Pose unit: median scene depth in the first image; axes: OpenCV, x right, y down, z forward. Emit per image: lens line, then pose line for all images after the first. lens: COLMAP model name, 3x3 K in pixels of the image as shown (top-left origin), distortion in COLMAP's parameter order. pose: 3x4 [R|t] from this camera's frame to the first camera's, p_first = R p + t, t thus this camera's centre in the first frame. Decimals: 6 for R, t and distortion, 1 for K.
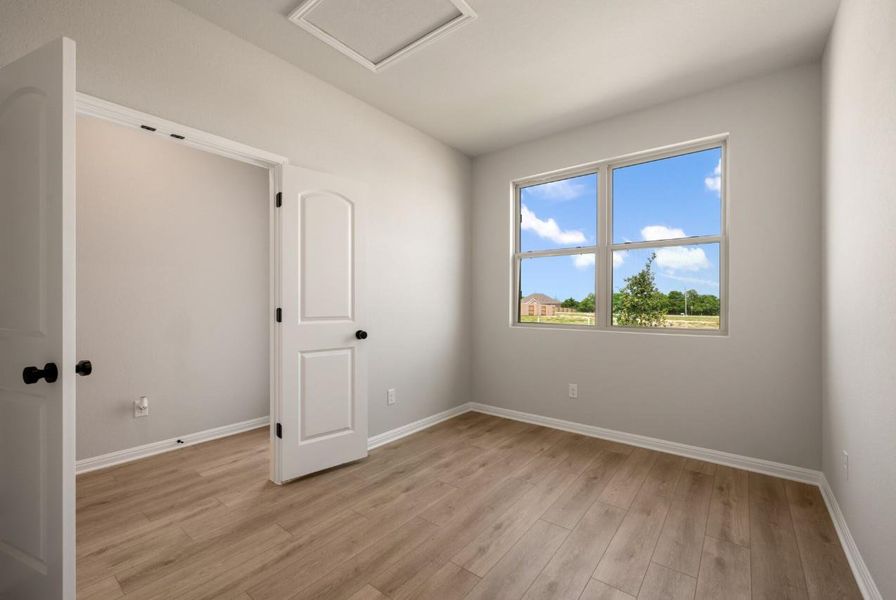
lens RADIAL K [[375.5, 0, 444.8], [0, 375.5, 305.9], [0, 0, 1]] dist [0.009083, 0.000261]
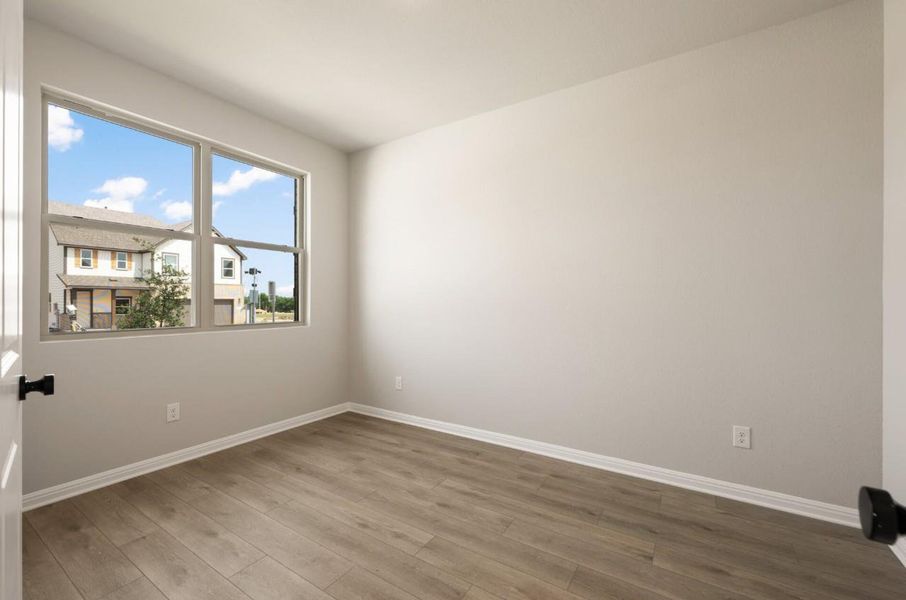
lens RADIAL K [[374.2, 0, 450.5], [0, 374.2, 300.7], [0, 0, 1]] dist [-0.000038, 0.003091]
pose [[-0.092363, 0.004975, 0.995713, -0.639505], [0.002255, 0.999986, -0.004788, -0.004967], [-0.995723, 0.001803, -0.092373, 0.630246]]
